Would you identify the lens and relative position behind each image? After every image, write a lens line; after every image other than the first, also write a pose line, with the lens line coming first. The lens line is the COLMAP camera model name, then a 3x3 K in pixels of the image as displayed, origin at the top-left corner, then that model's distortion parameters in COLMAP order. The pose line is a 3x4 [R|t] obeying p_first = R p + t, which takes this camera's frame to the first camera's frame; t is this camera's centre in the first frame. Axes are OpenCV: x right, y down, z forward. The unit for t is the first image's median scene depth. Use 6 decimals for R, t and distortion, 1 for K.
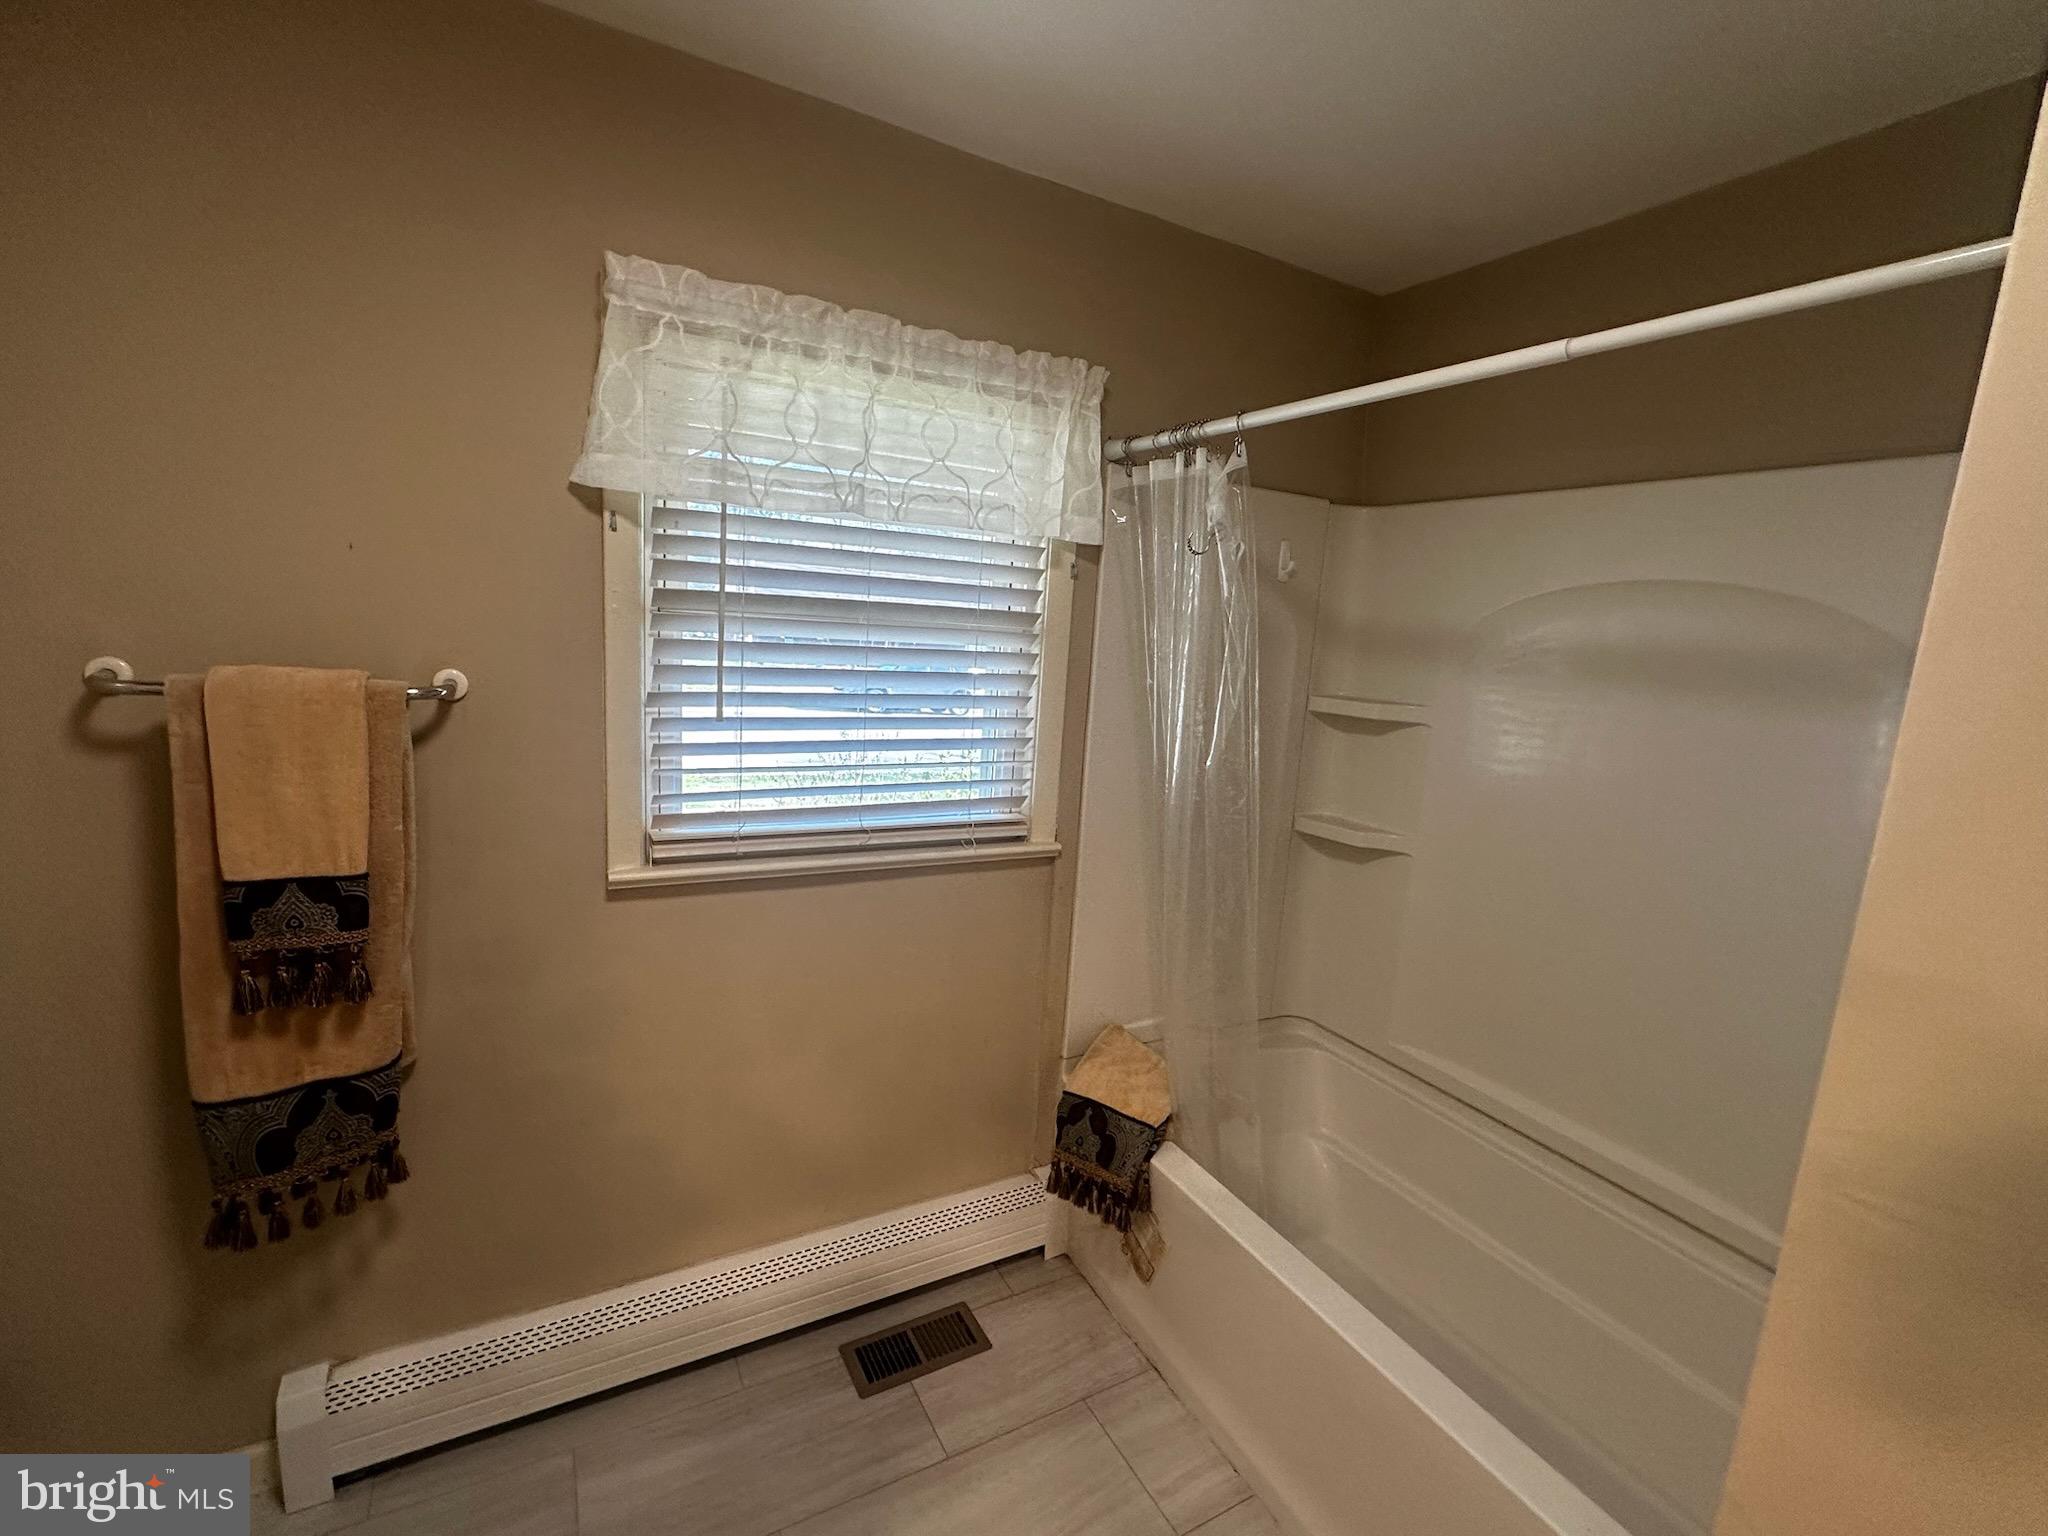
lens RADIAL K [[892.6, 0, 1012.5], [0, 892.6, 773.8], [0, 0, 1]] dist [-0.003162, 0.001219]
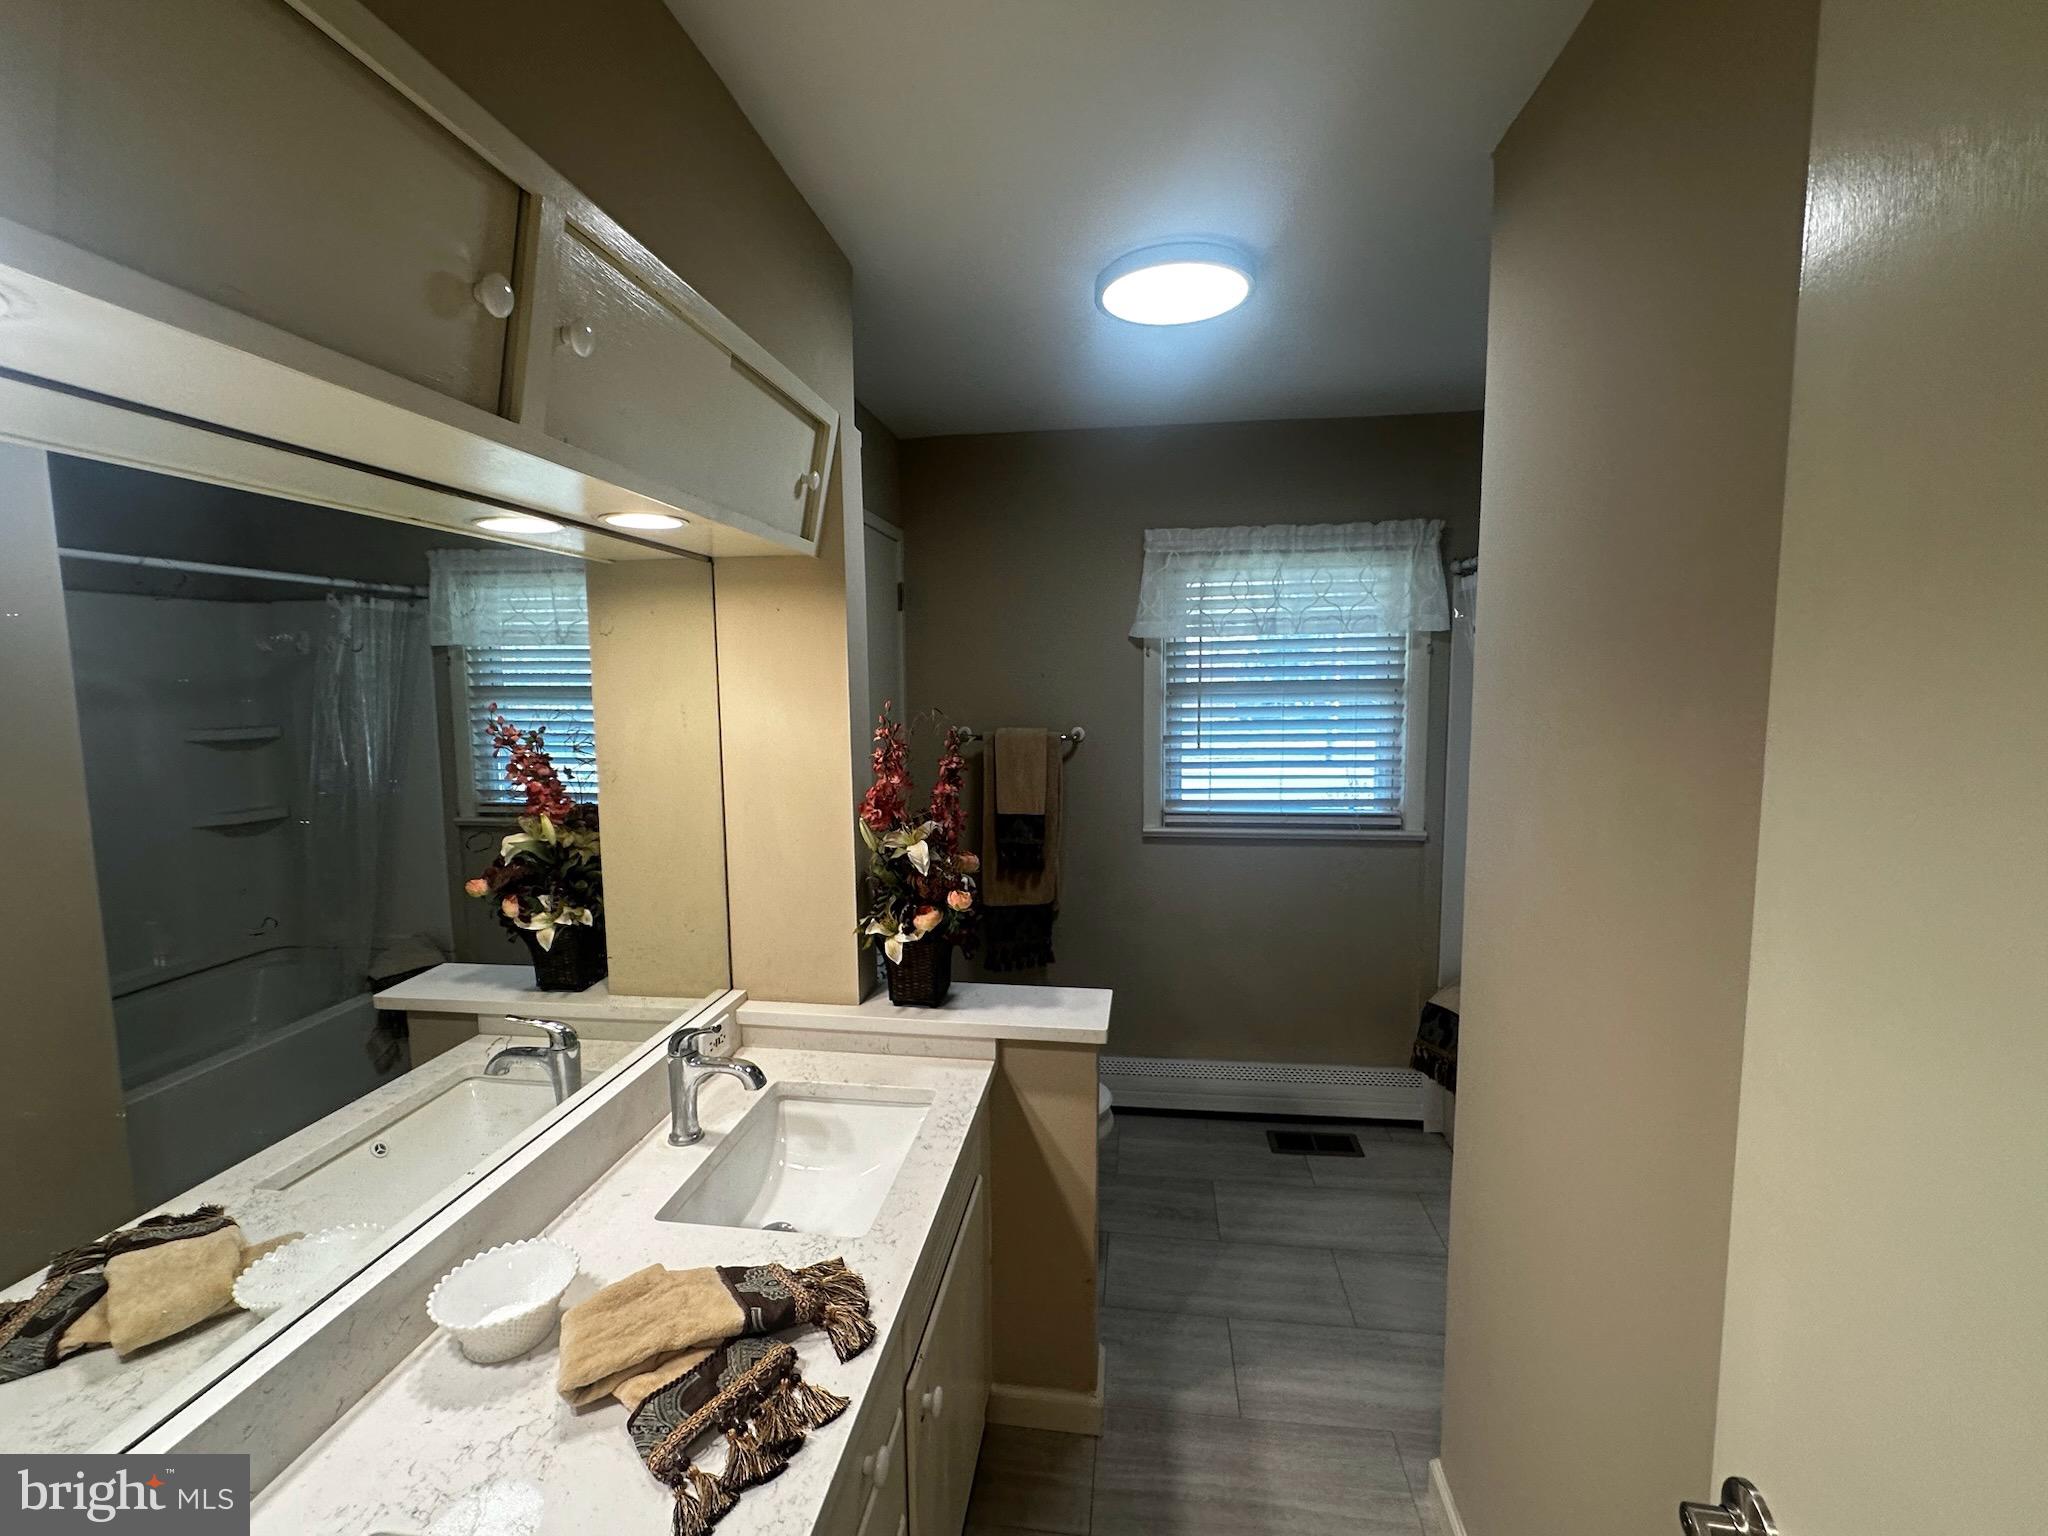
lens RADIAL K [[892.6, 0, 1012.5], [0, 892.6, 773.8], [0, 0, 1]] dist [-0.003162, 0.001219]
pose [[0.792993, -0.006687, -0.609195, 0.508330], [-0.034680, 0.997823, -0.056096, 0.111001], [0.608243, 0.065611, 0.791034, -0.726533]]
